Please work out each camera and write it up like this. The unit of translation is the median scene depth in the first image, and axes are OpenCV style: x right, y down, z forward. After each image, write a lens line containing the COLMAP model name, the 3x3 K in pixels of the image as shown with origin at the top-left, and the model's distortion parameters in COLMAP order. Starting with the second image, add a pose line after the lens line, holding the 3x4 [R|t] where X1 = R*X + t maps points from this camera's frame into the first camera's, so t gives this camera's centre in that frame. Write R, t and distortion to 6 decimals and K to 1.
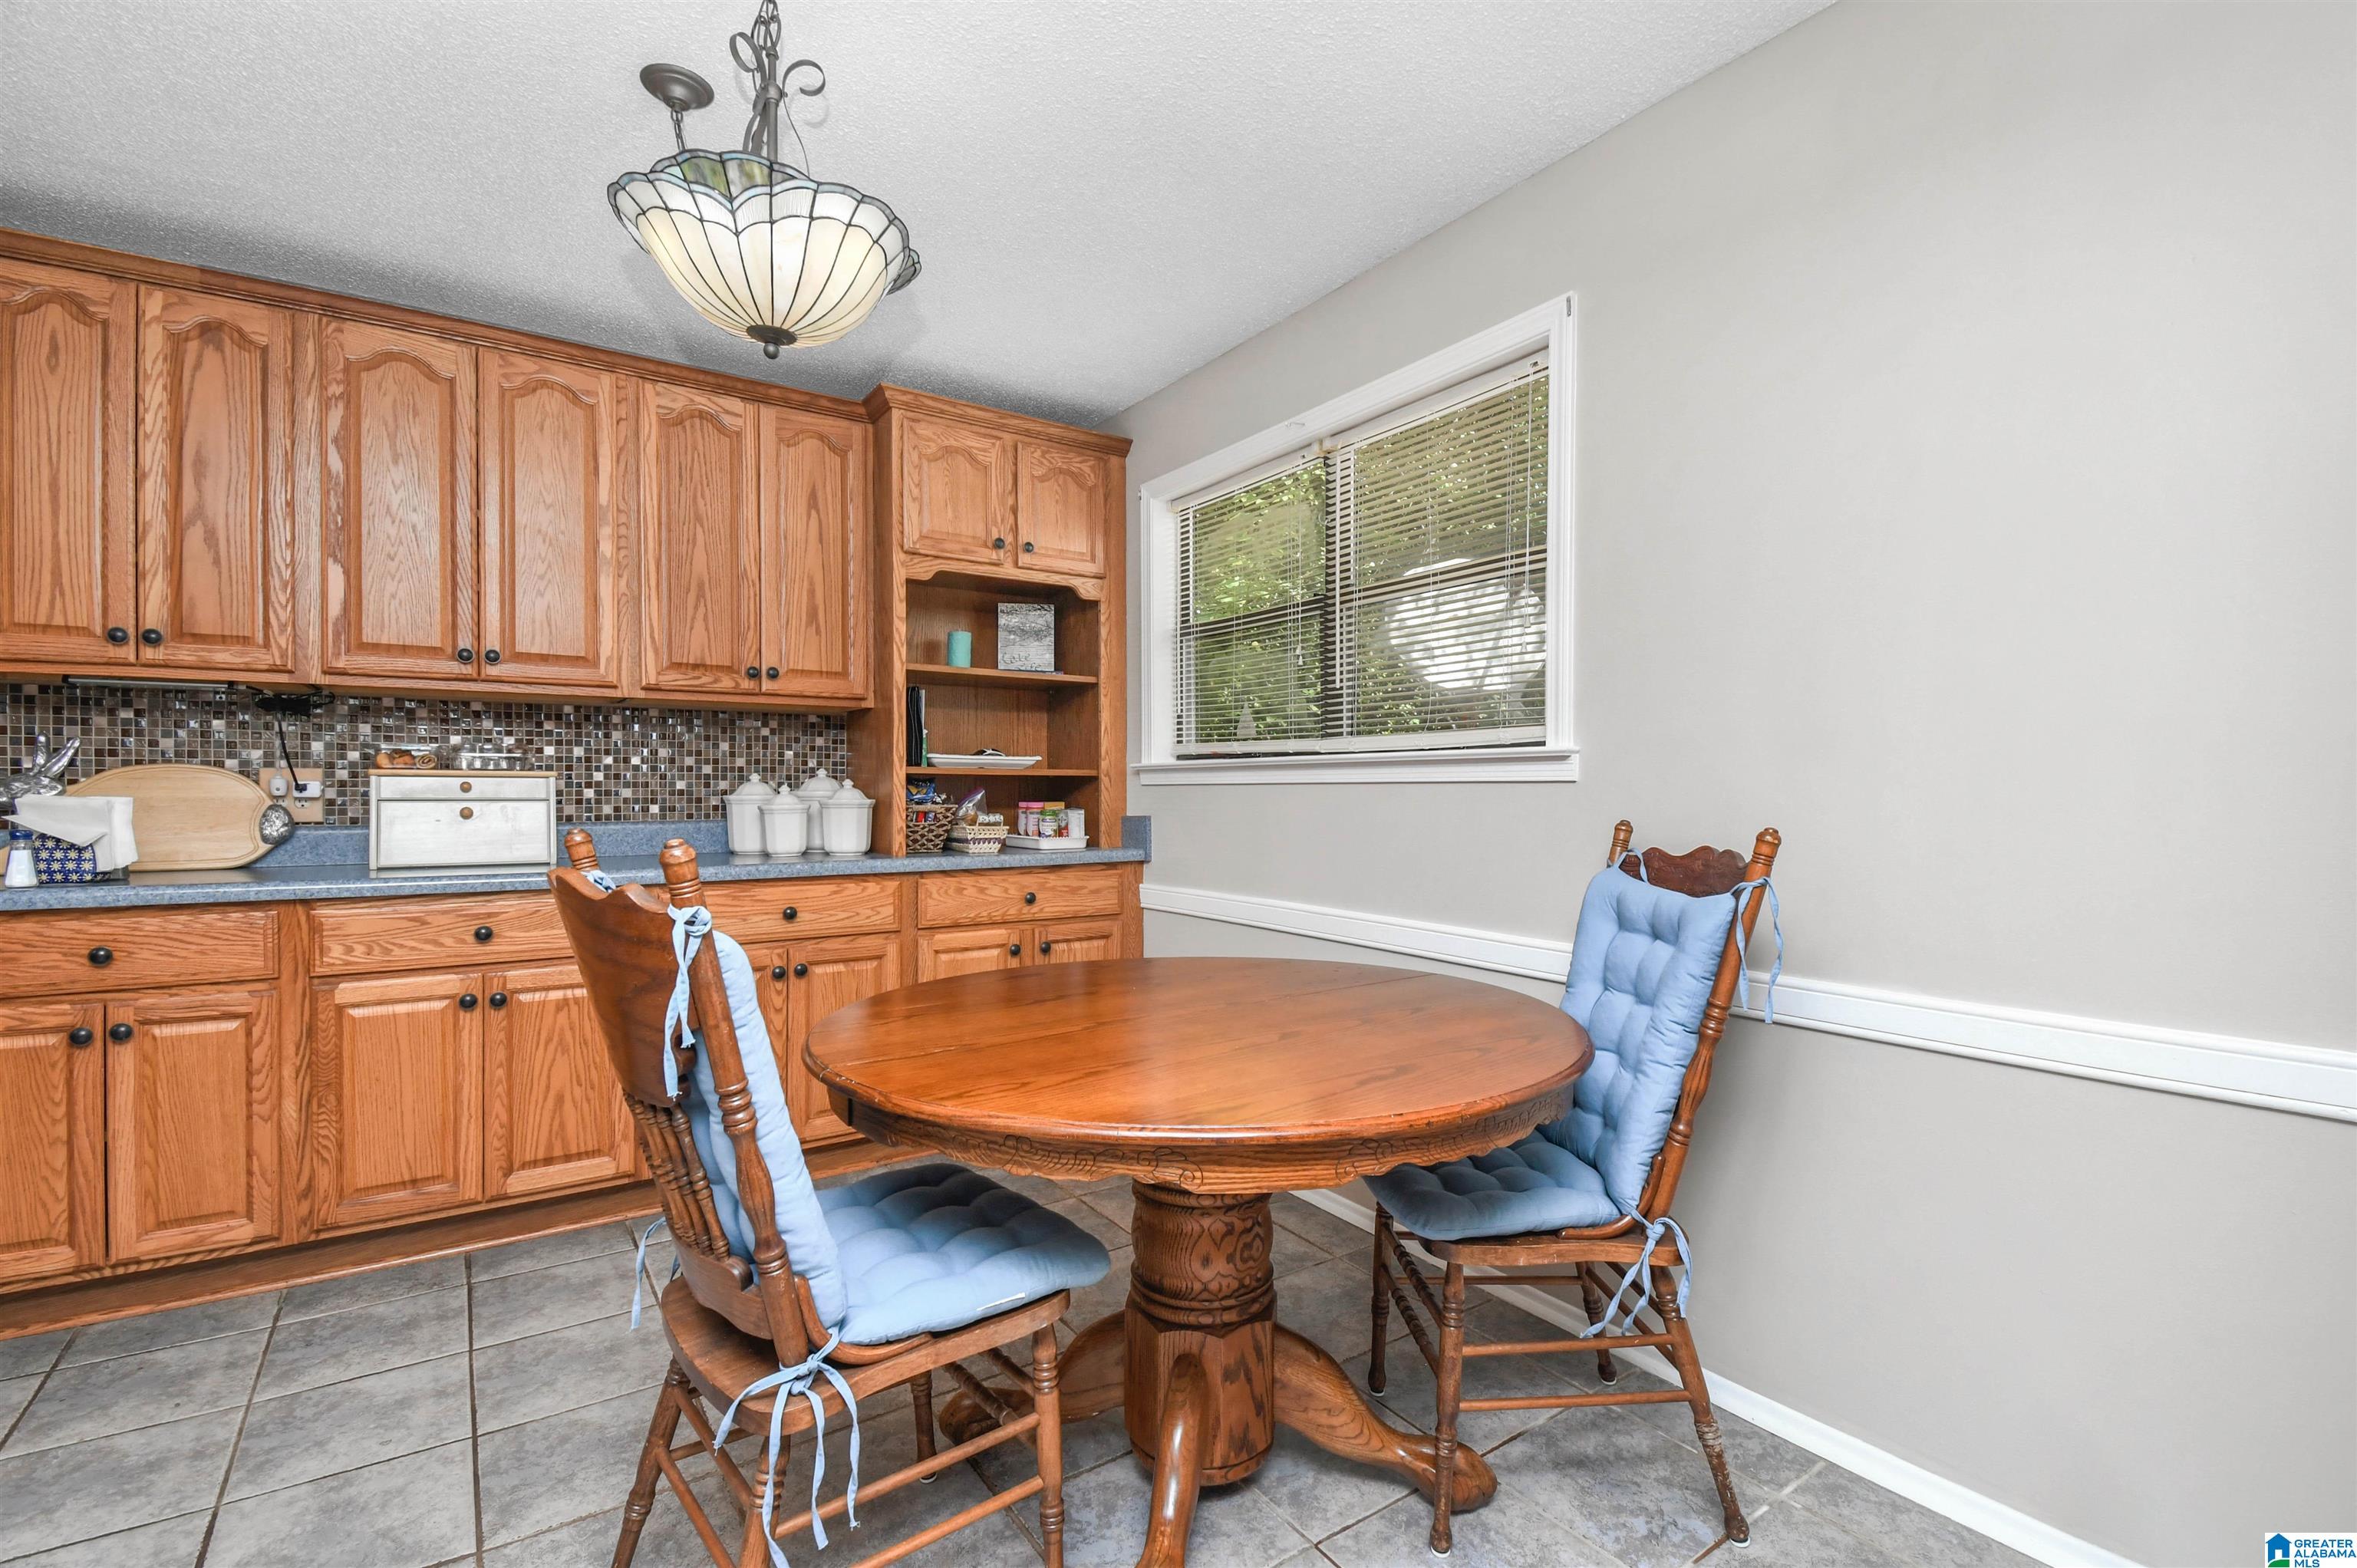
lens RADIAL K [[1069.6, 0, 1188.1], [0, 1069.6, 798.0], [0, 0, 1]] dist [0.027213, -0.024474]
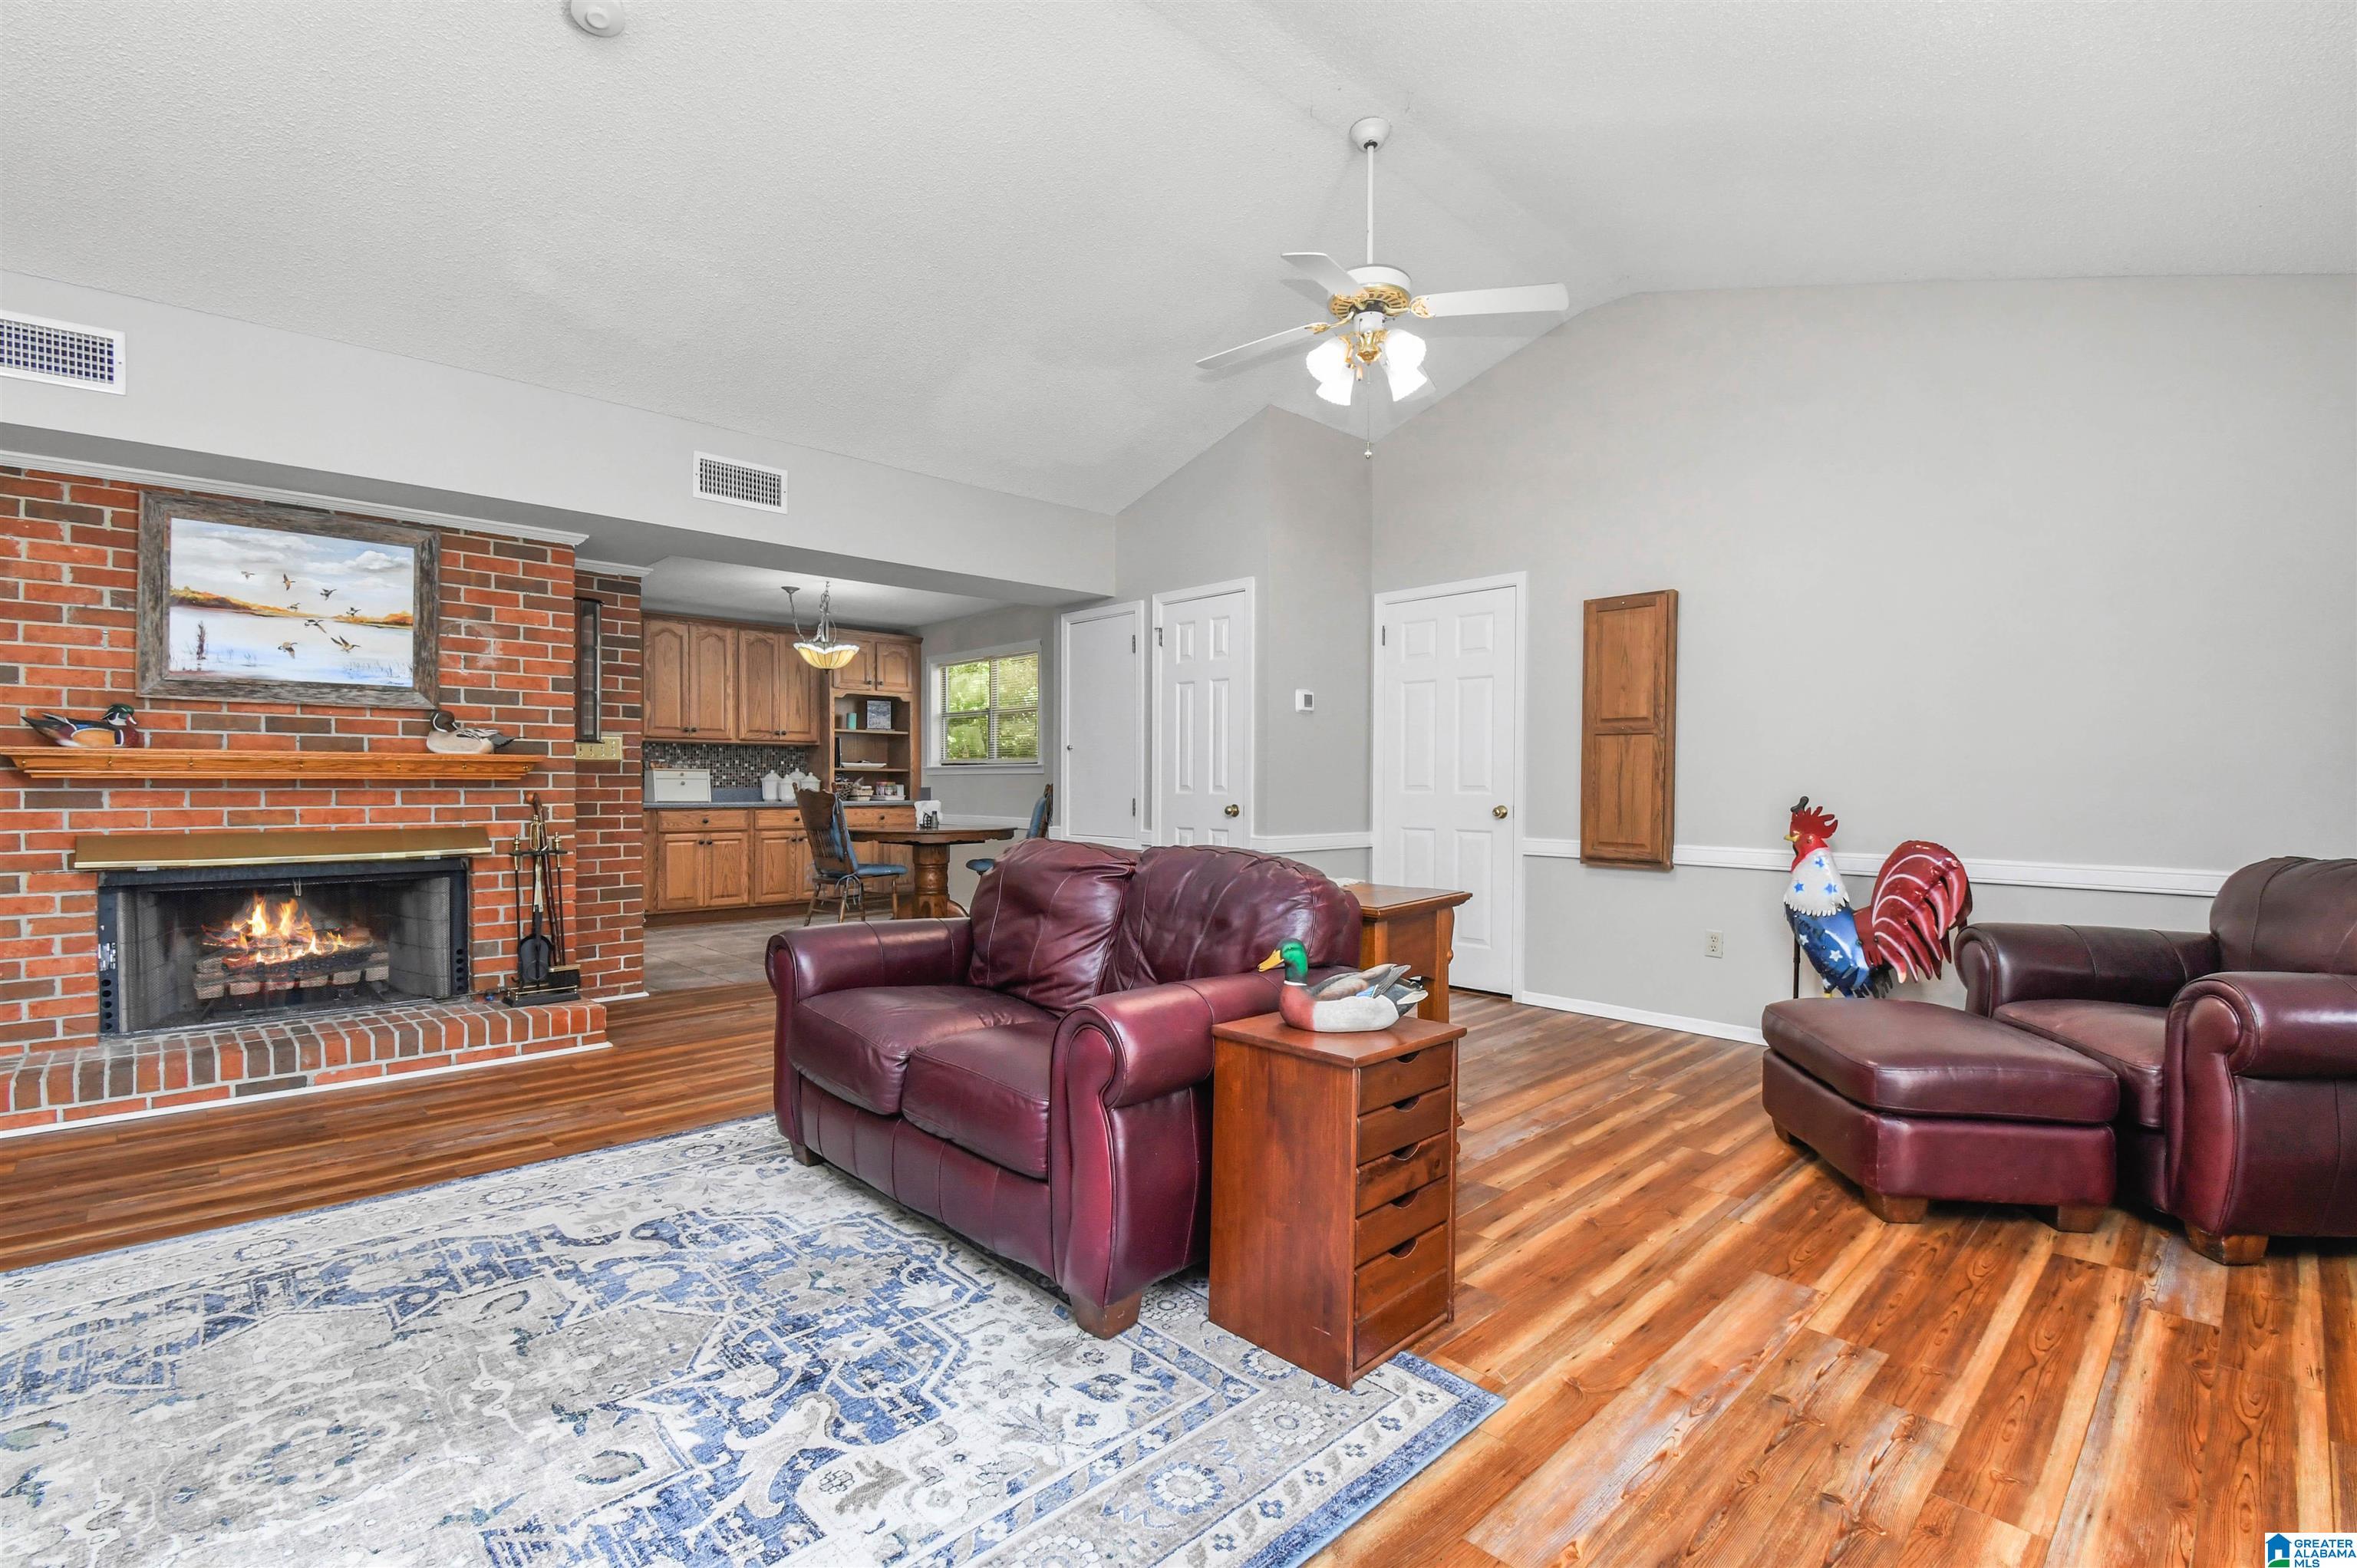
lens RADIAL K [[1050.2, 0, 1172.1], [0, 1050.2, 799.0], [0, 0, 1]] dist [0.020633, -0.022765]
pose [[0.989508, -0.000082, 0.144478, 0.201255], [-0.000239, 0.999998, 0.002204, 0.044575], [-0.144478, -0.002215, 0.989506, -1.816223]]
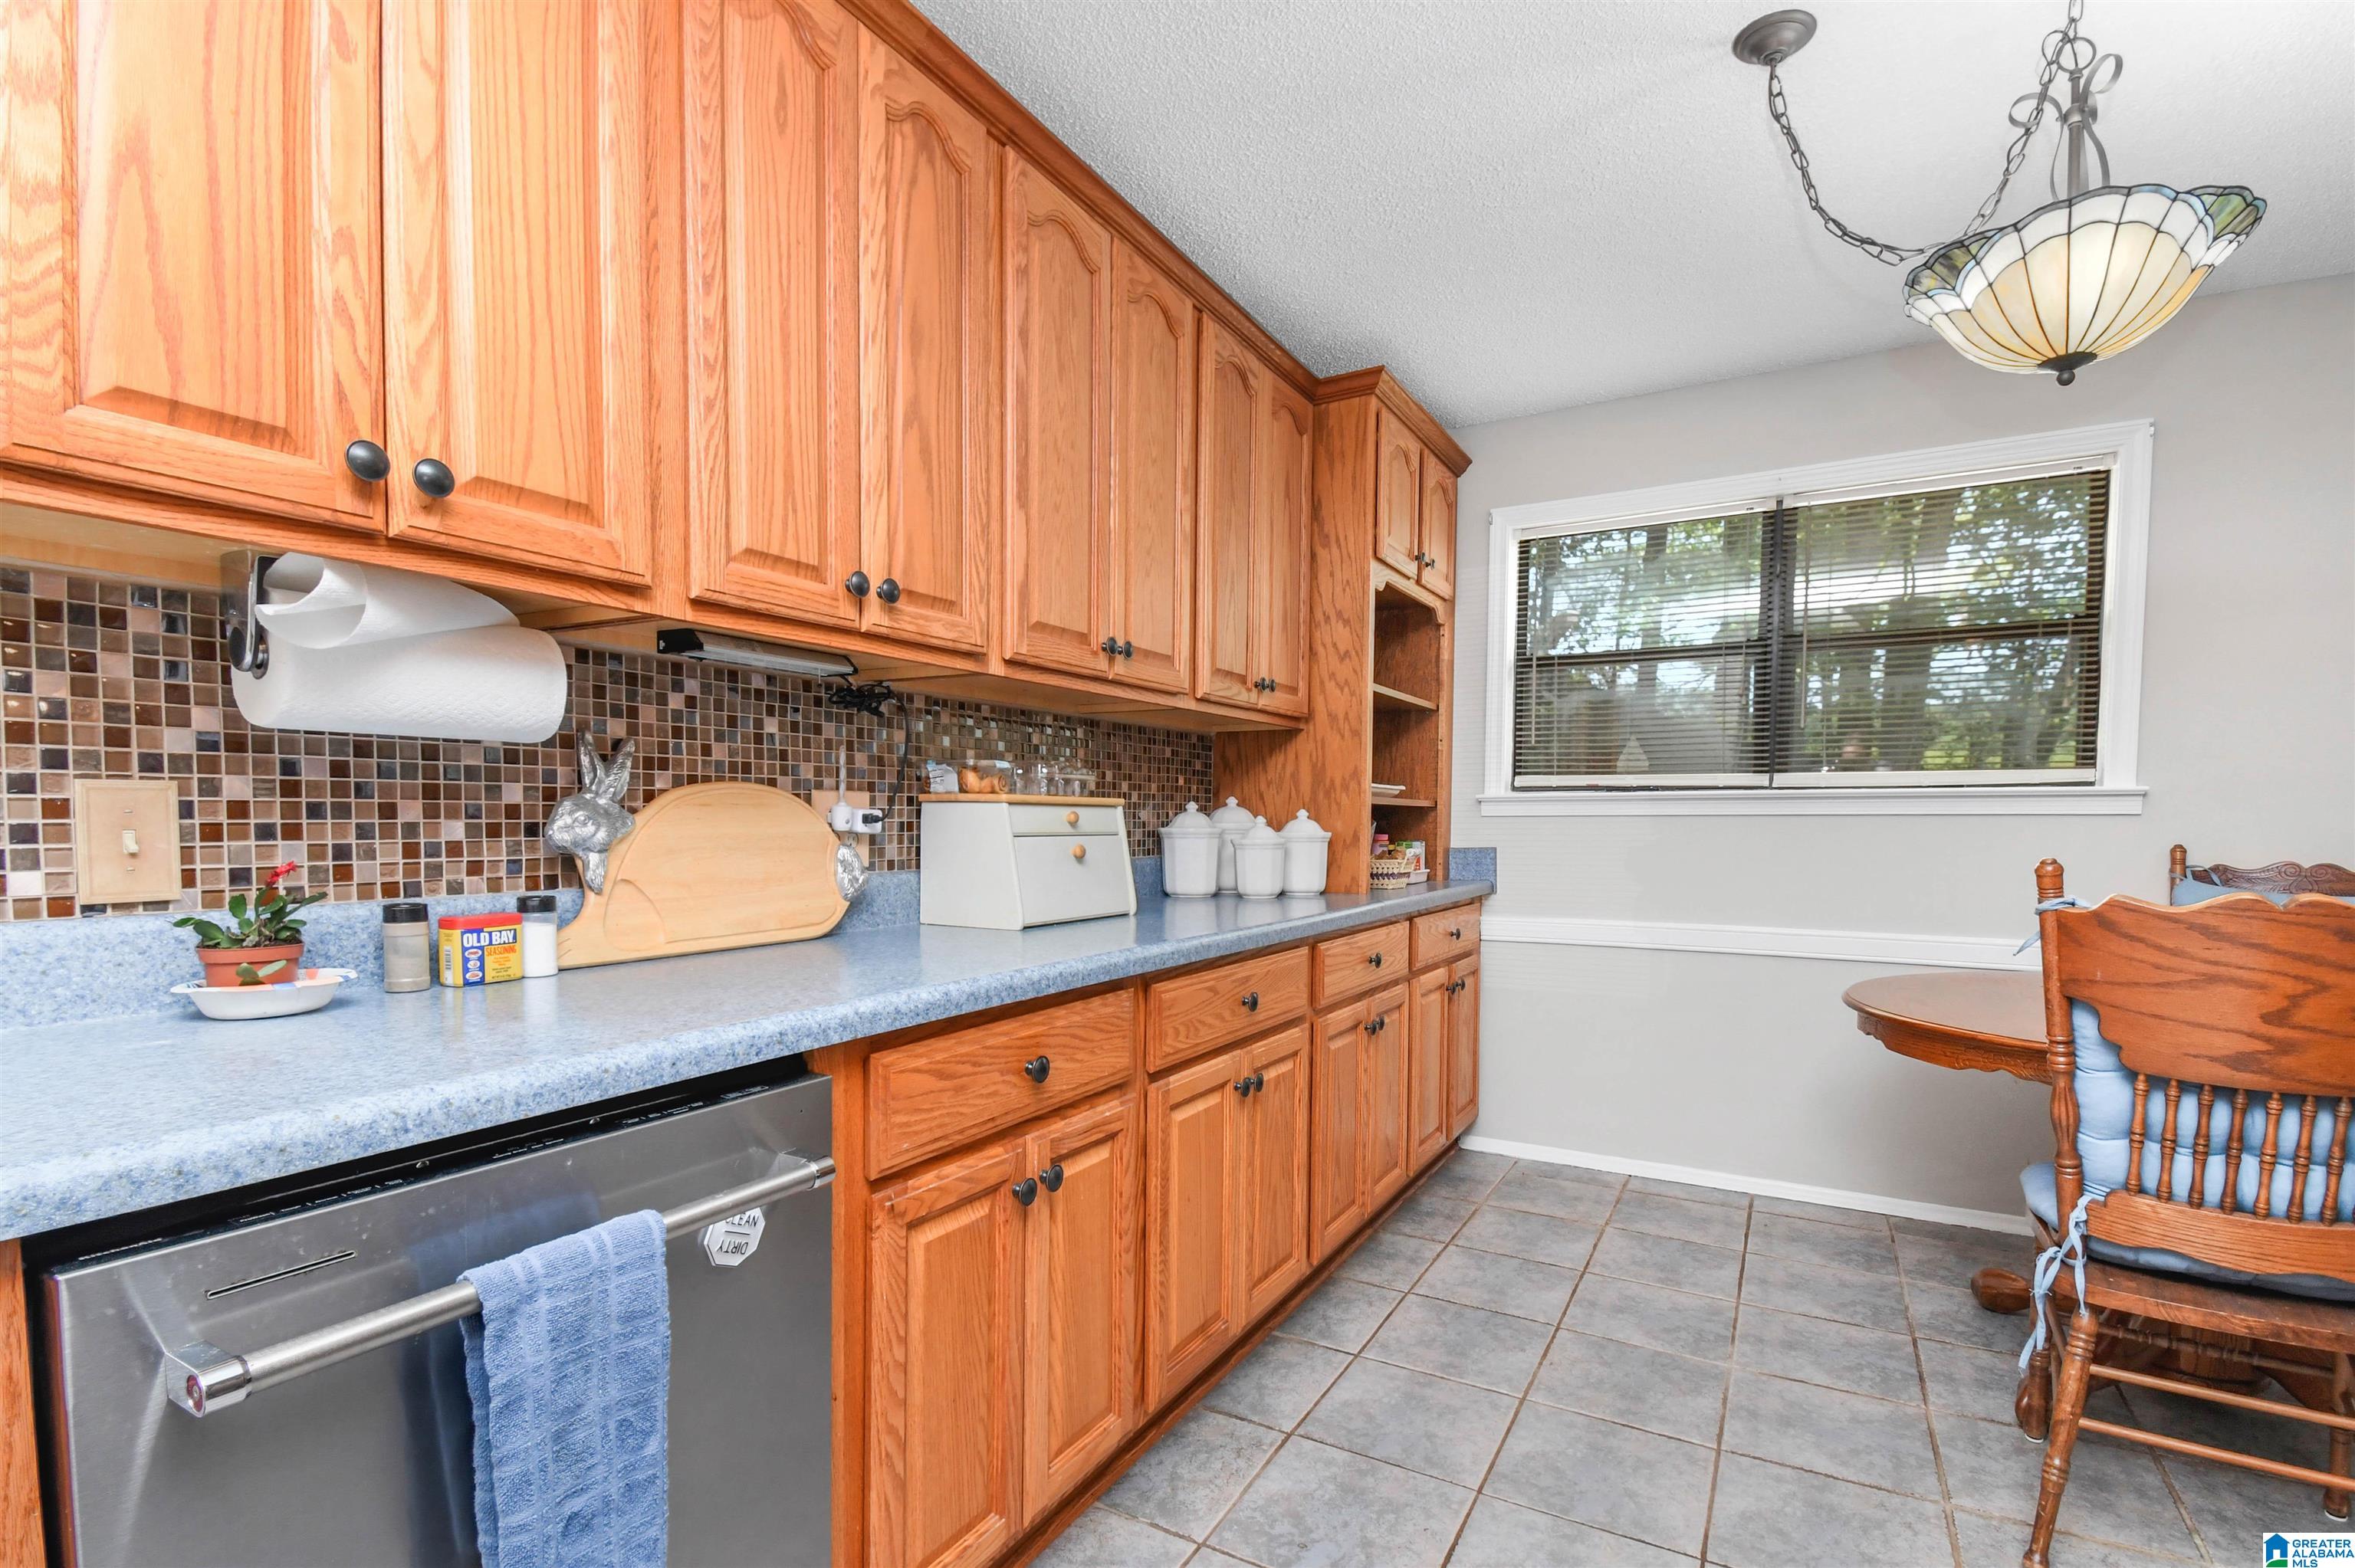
lens RADIAL K [[1081.9, 0, 1187.7], [0, 1081.9, 872.7], [0, 0, 1]] dist [0.037313, -0.024623]
pose [[0.906803, -0.021726, 0.420995, -0.840661], [0.004817, 0.999140, 0.041186, -0.002387], [-0.421528, -0.035320, 0.906127, 0.238201]]
